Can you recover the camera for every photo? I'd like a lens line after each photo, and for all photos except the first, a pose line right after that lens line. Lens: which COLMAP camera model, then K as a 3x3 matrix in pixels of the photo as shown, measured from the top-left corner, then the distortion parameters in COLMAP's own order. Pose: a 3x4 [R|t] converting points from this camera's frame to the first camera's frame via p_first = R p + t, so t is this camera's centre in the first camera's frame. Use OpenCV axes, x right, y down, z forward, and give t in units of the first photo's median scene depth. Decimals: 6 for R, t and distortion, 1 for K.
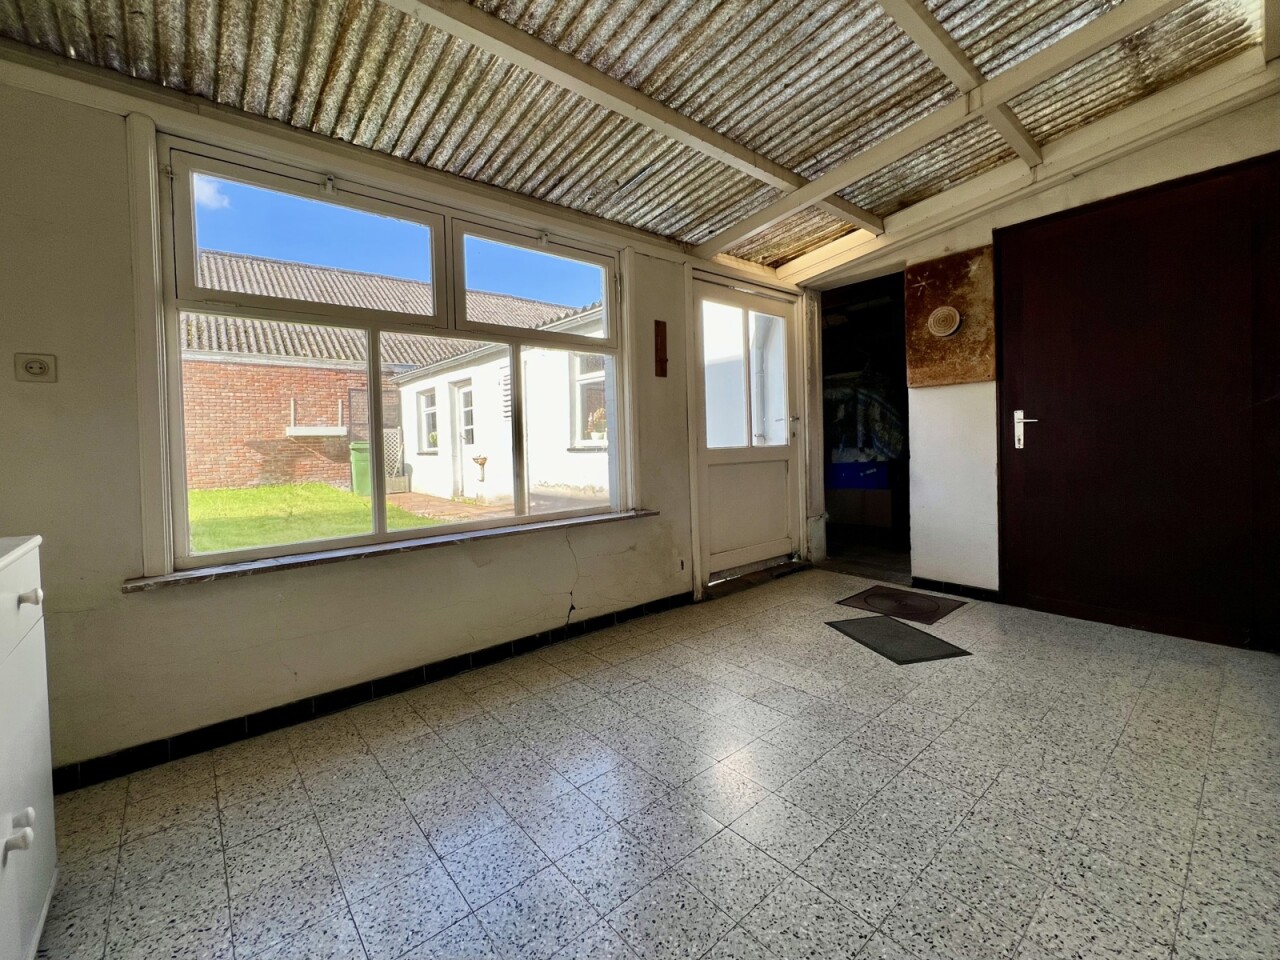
lens RADIAL K [[546.0, 0, 636.4], [0, 546.0, 451.8], [0, 0, 1]] dist [-0.000056, -0.000015]
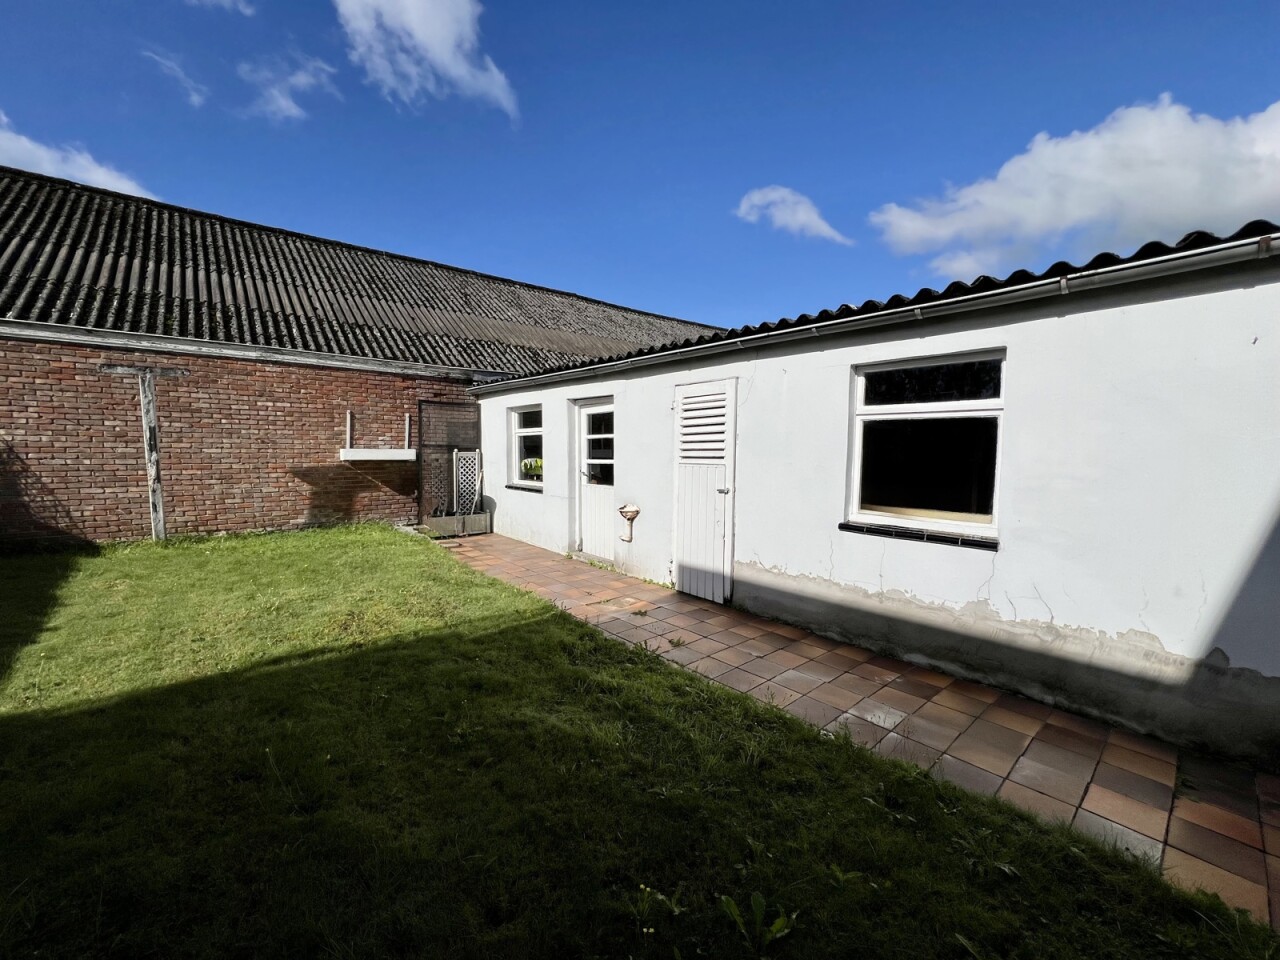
lens RADIAL K [[521.7, 0, 640.0], [0, 521.7, 480.0], [0, 0, 1]] dist [0.000657, 0.000187]
pose [[0.999406, 0.032968, 0.010005, -0.217710], [-0.033365, 0.998541, 0.042463, -0.044379], [-0.008590, -0.042772, 0.999048, 0.253207]]
